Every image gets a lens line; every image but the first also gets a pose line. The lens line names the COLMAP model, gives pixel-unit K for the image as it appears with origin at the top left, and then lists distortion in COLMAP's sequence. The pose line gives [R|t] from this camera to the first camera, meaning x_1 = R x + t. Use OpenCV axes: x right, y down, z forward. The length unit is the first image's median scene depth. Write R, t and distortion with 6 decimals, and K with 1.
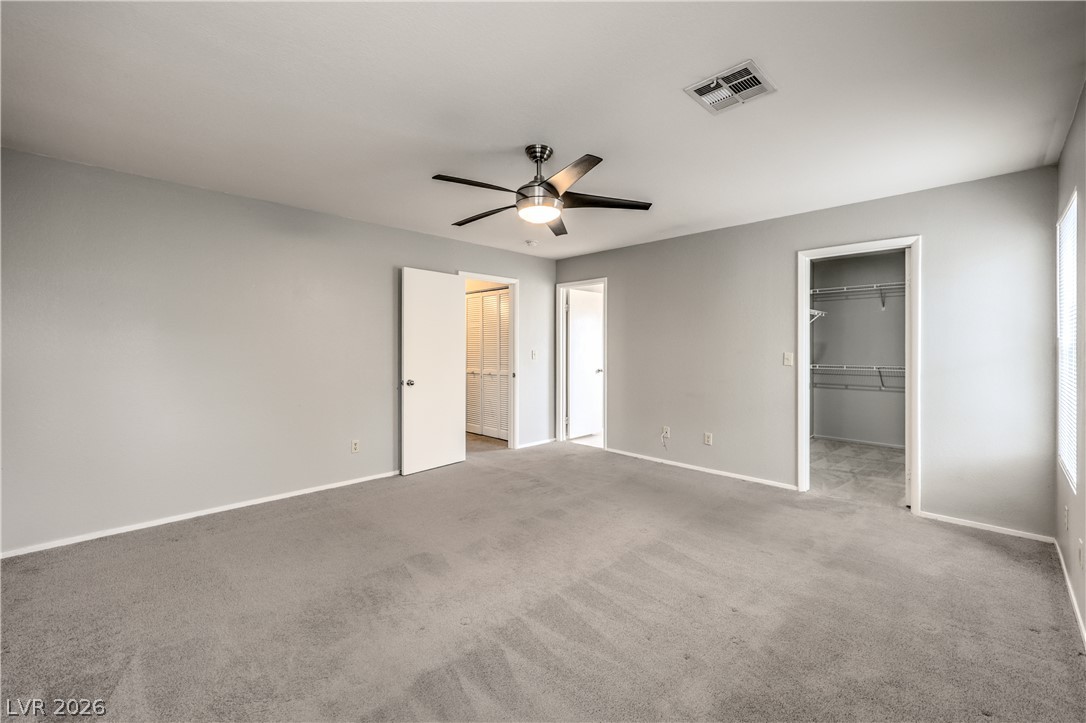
lens RADIAL K [[461.3, 0, 541.9], [0, 461.3, 347.7], [0, 0, 1]] dist [-0.000027, -0.000041]
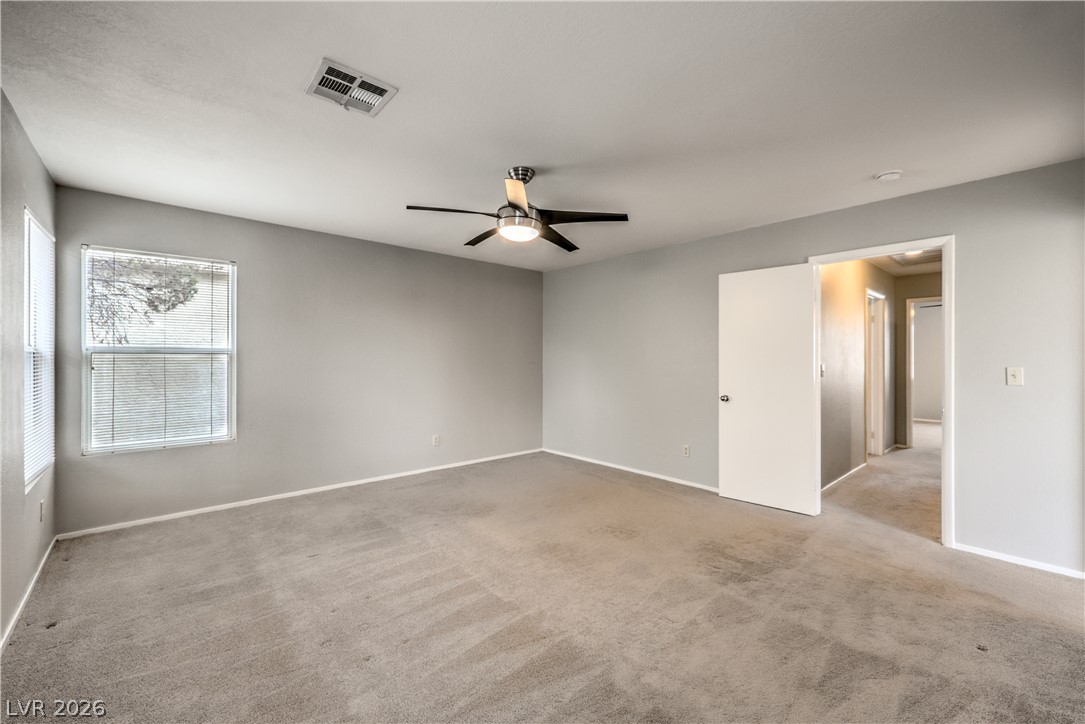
lens RADIAL K [[440.9, 0, 546.3], [0, 440.9, 360.0], [0, 0, 1]] dist [-0.000635, -0.000199]
pose [[-0.060594, 0.001708, -0.998161, 0.855677], [-0.003193, 0.999993, 0.001905, -0.001806], [0.998157, 0.003302, -0.060588, 0.965596]]
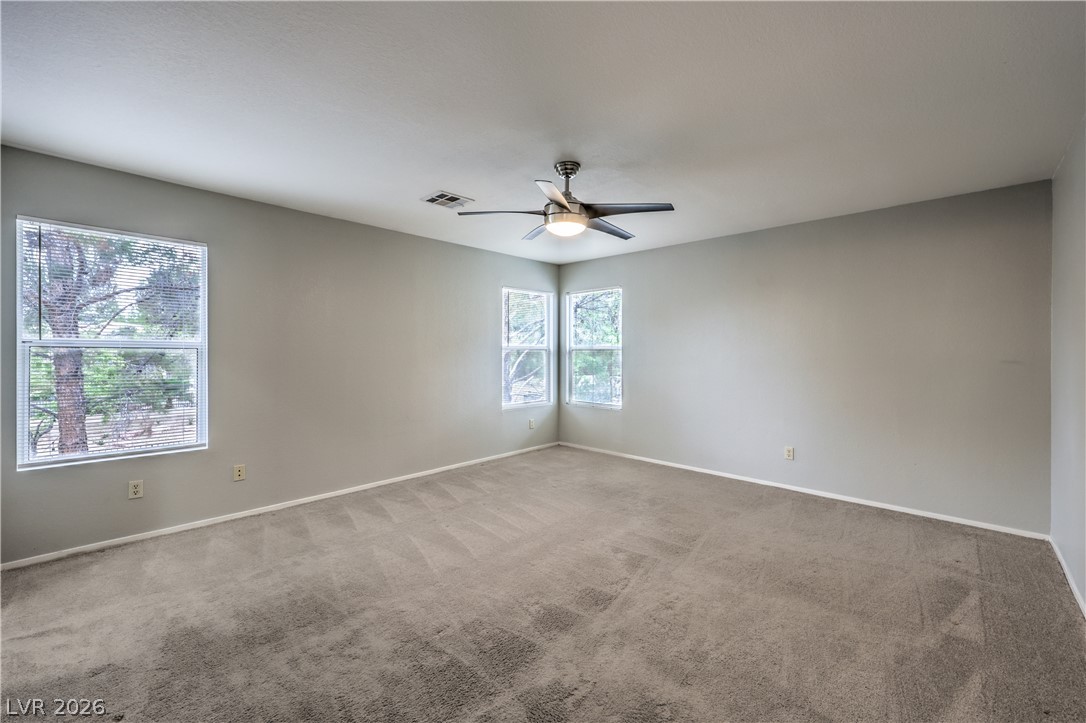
lens RADIAL K [[441.3, 0, 546.8], [0, 441.3, 359.5], [0, 0, 1]] dist [-0.000635, -0.000199]
pose [[-0.999920, -0.002755, -0.012385, 0.044072], [-0.002978, 0.999833, 0.018034, -0.003566], [0.012334, 0.018069, -0.999761, 1.733648]]
